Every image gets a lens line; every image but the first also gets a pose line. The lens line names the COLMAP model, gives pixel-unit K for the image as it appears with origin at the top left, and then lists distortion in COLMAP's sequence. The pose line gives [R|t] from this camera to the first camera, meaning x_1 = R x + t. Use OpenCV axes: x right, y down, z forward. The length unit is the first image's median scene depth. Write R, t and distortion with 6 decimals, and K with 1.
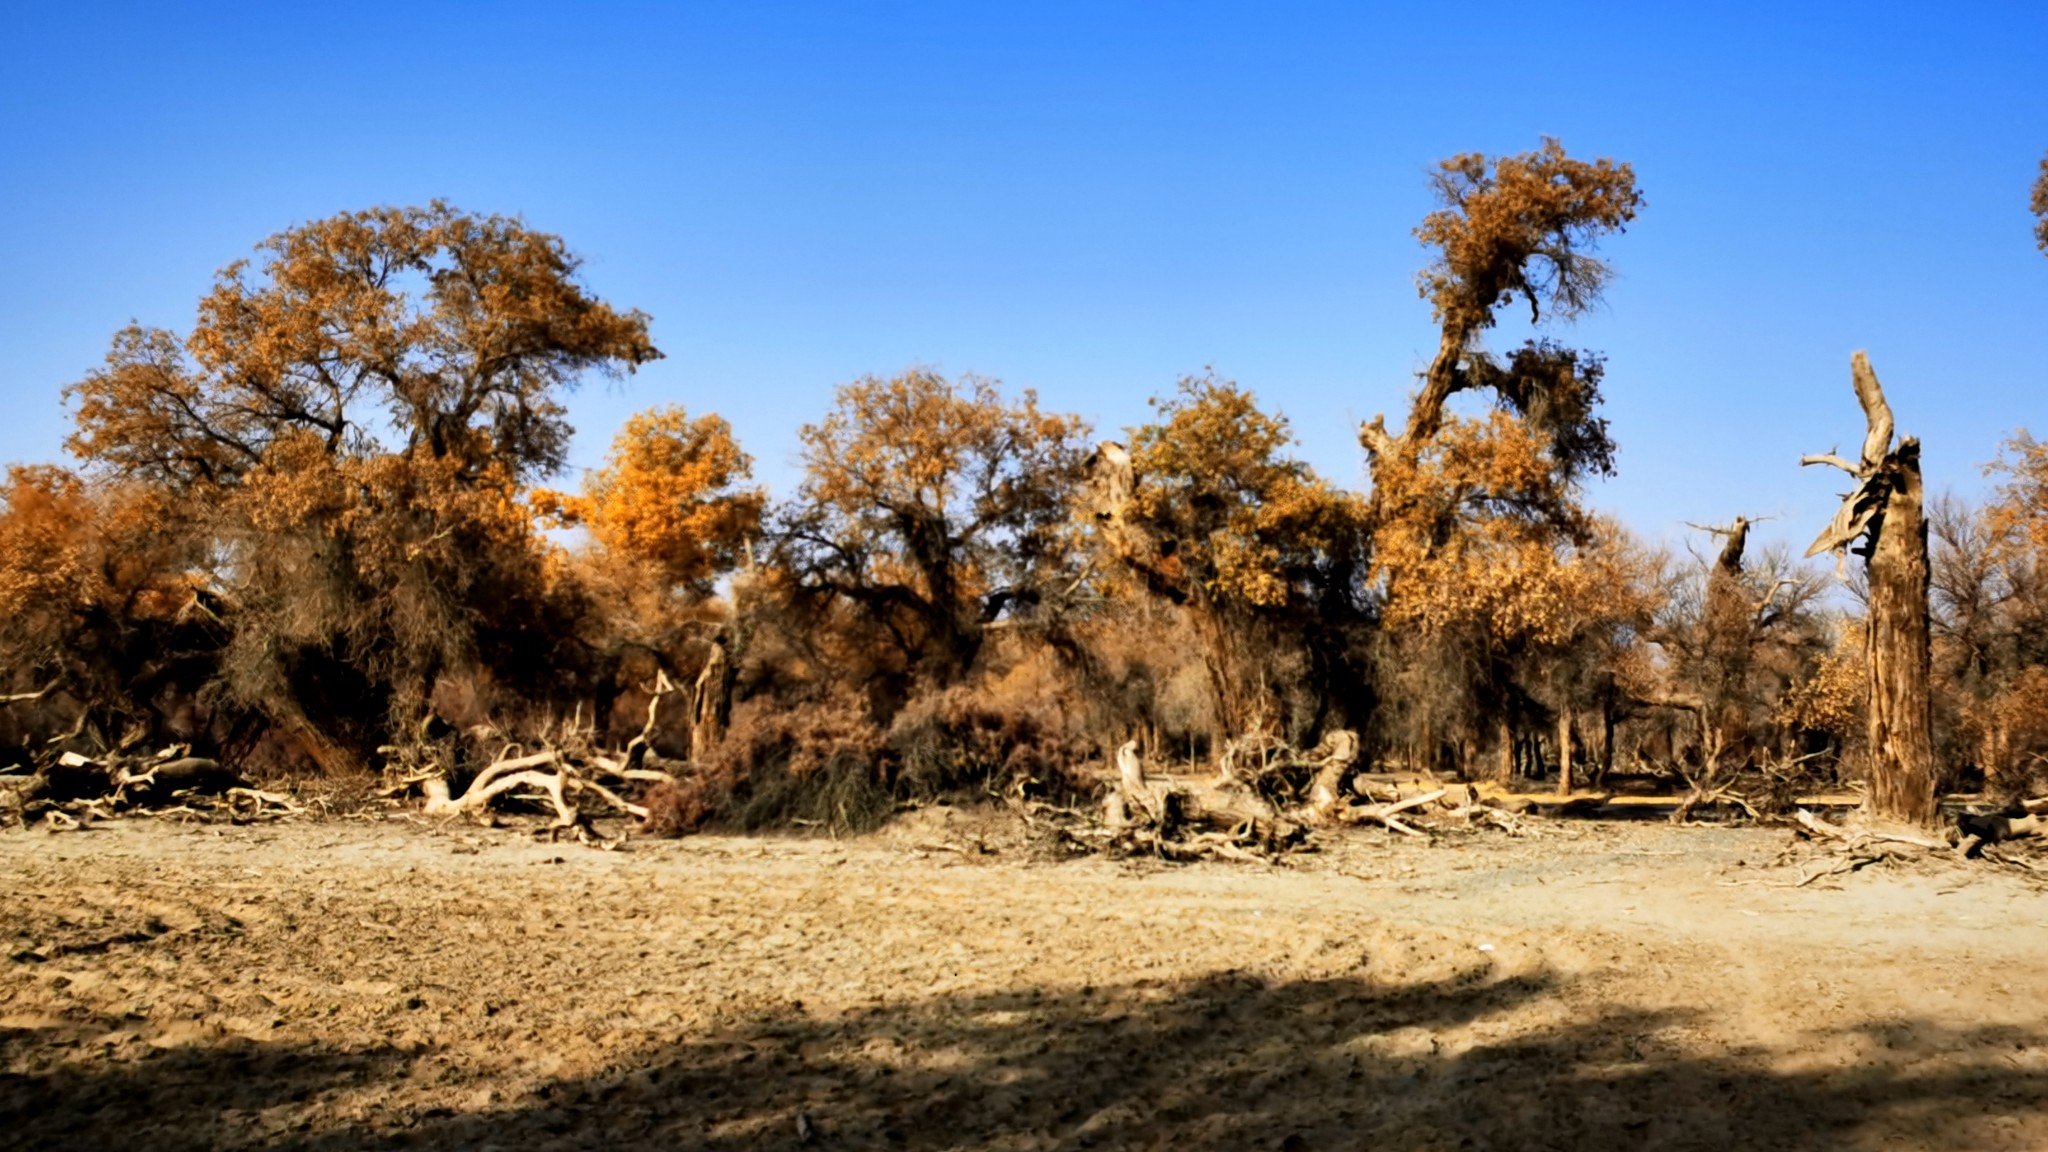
lens RADIAL K [[2138.0, 0, 1024.0], [0, 2138.0, 576.0], [0, 0, 1]] dist [-0.011768, 0.023391]
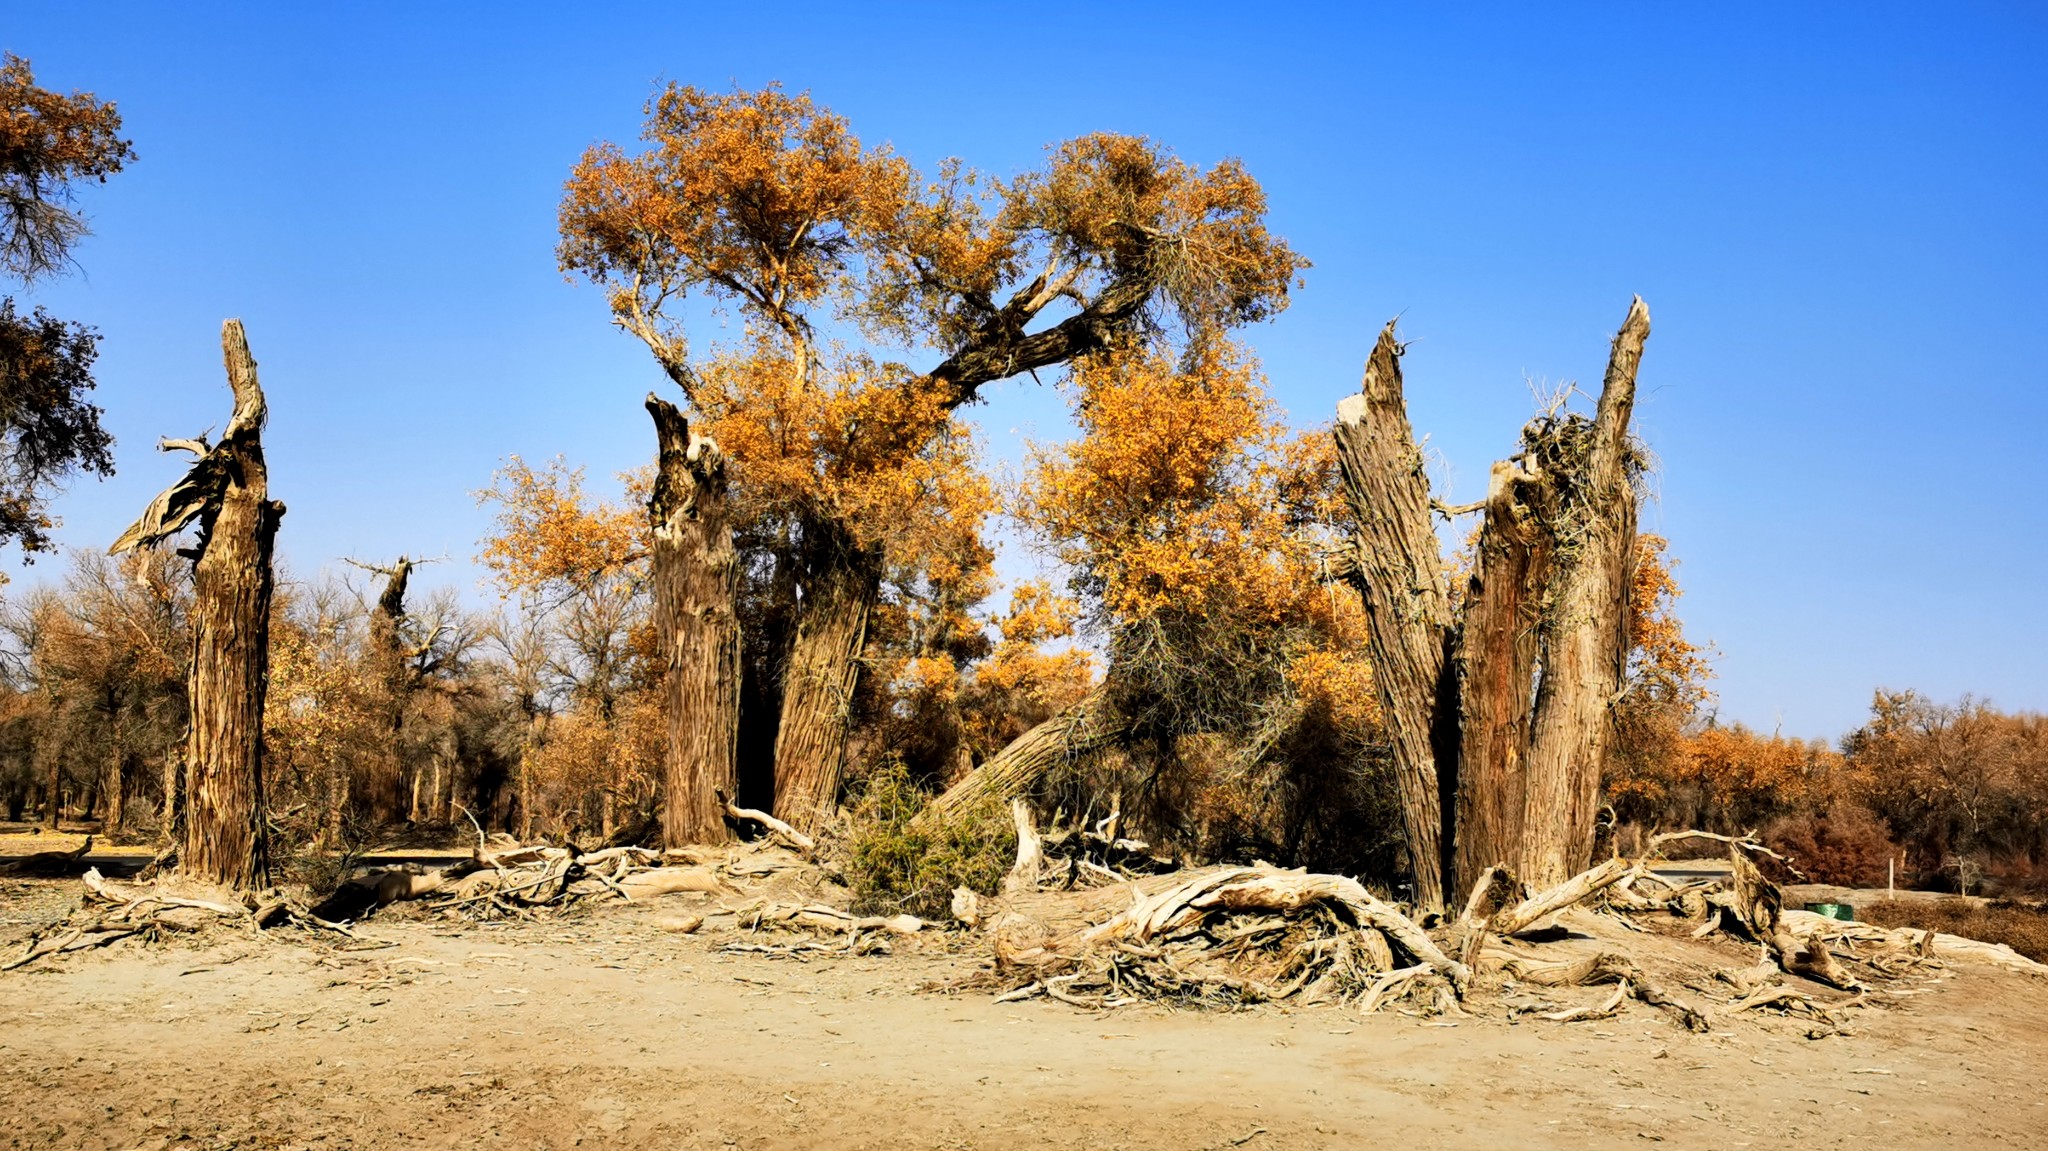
lens RADIAL K [[2138.0, 0, 1024.0], [0, 2138.0, 575.5], [0, 0, 1]] dist [-0.011768, 0.023391]
pose [[0.843540, 0.067363, 0.532825, 0.142346], [-0.054786, 0.997720, -0.039405, 0.007414], [-0.534265, 0.004048, 0.845307, 0.083224]]
